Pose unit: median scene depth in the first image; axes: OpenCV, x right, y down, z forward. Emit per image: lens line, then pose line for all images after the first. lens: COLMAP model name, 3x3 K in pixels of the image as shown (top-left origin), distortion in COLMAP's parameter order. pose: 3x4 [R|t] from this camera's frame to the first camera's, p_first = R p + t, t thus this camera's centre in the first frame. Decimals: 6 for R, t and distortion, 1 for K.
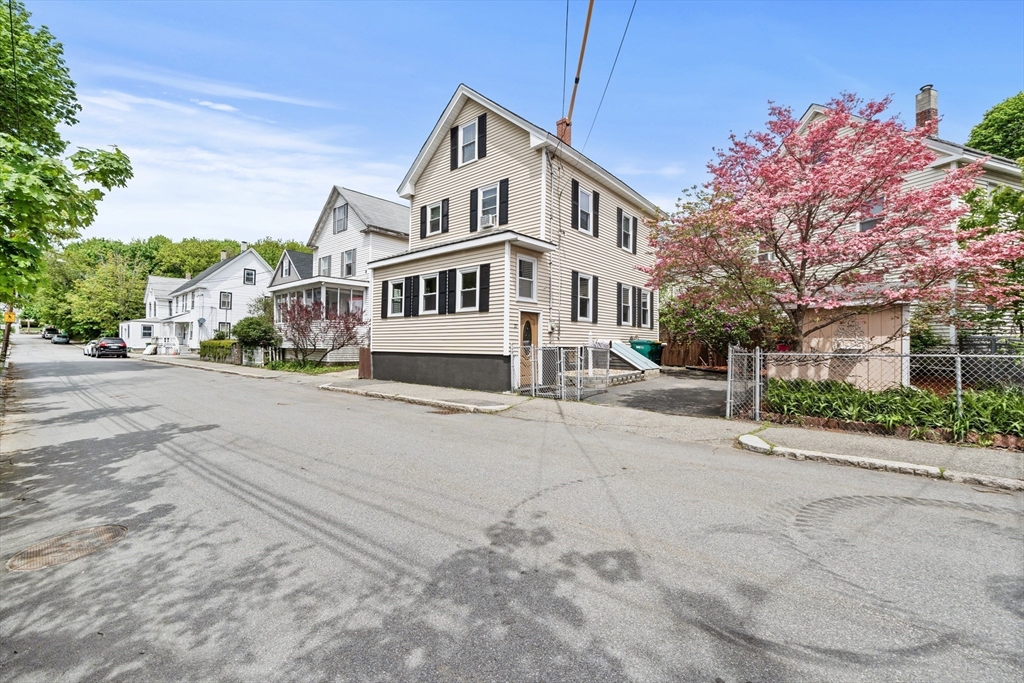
lens RADIAL K [[412.3, 0, 512.0], [0, 412.3, 341.5], [0, 0, 1]] dist [-0.000419, -0.000001]
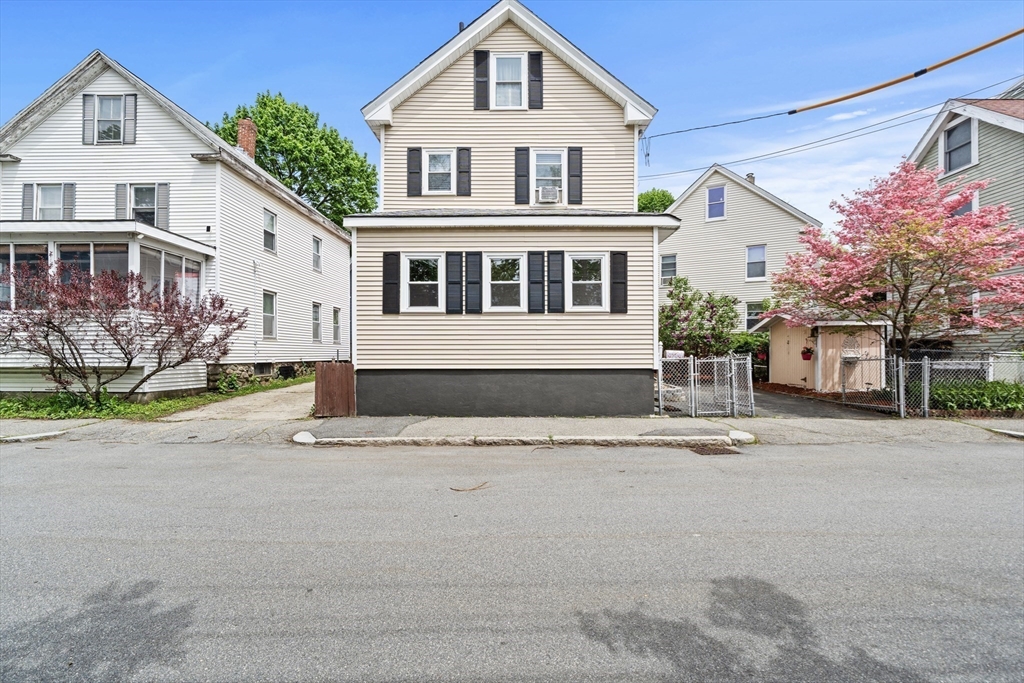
lens RADIAL K [[408.2, 0, 517.8], [0, 408.2, 360.9], [0, 0, 1]] dist [0.002082, 0.000081]
pose [[0.771202, -0.009932, 0.636513, -0.569810], [0.000857, 0.999894, 0.014564, 0.004037], [-0.636590, -0.010686, 0.771128, 0.435908]]
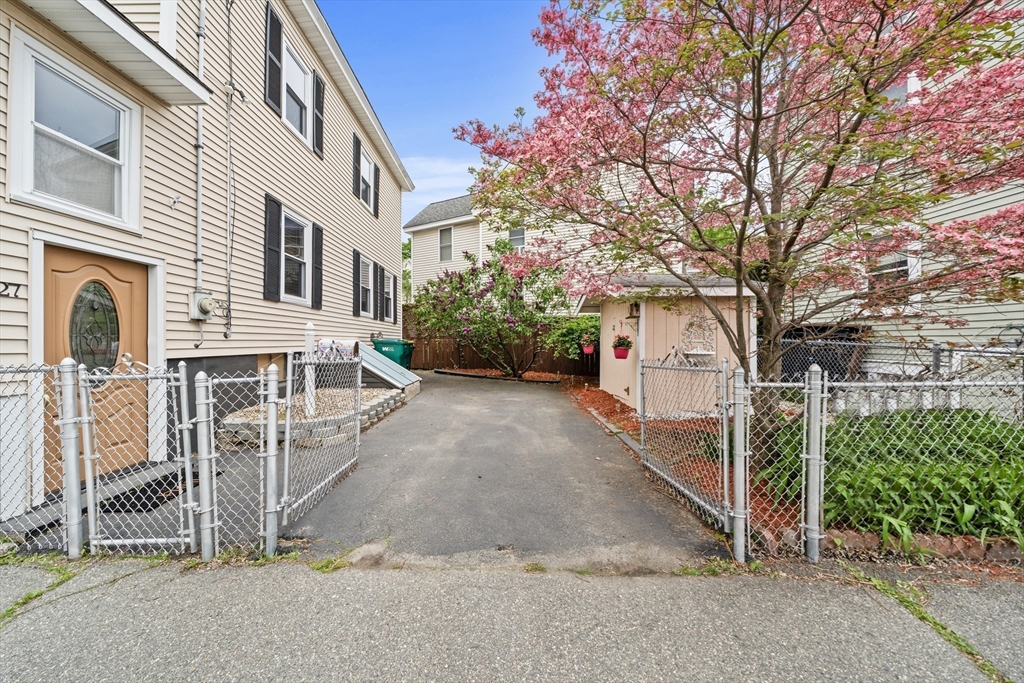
lens RADIAL K [[347.0, 0, 502.7], [0, 347.0, 342.6], [0, 0, 1]] dist [-0.000997, -0.000077]
pose [[0.757064, -0.003180, 0.653333, 0.086977], [-0.005754, 0.999917, 0.011535, -0.005472], [-0.653315, -0.012492, 0.756983, 0.493133]]
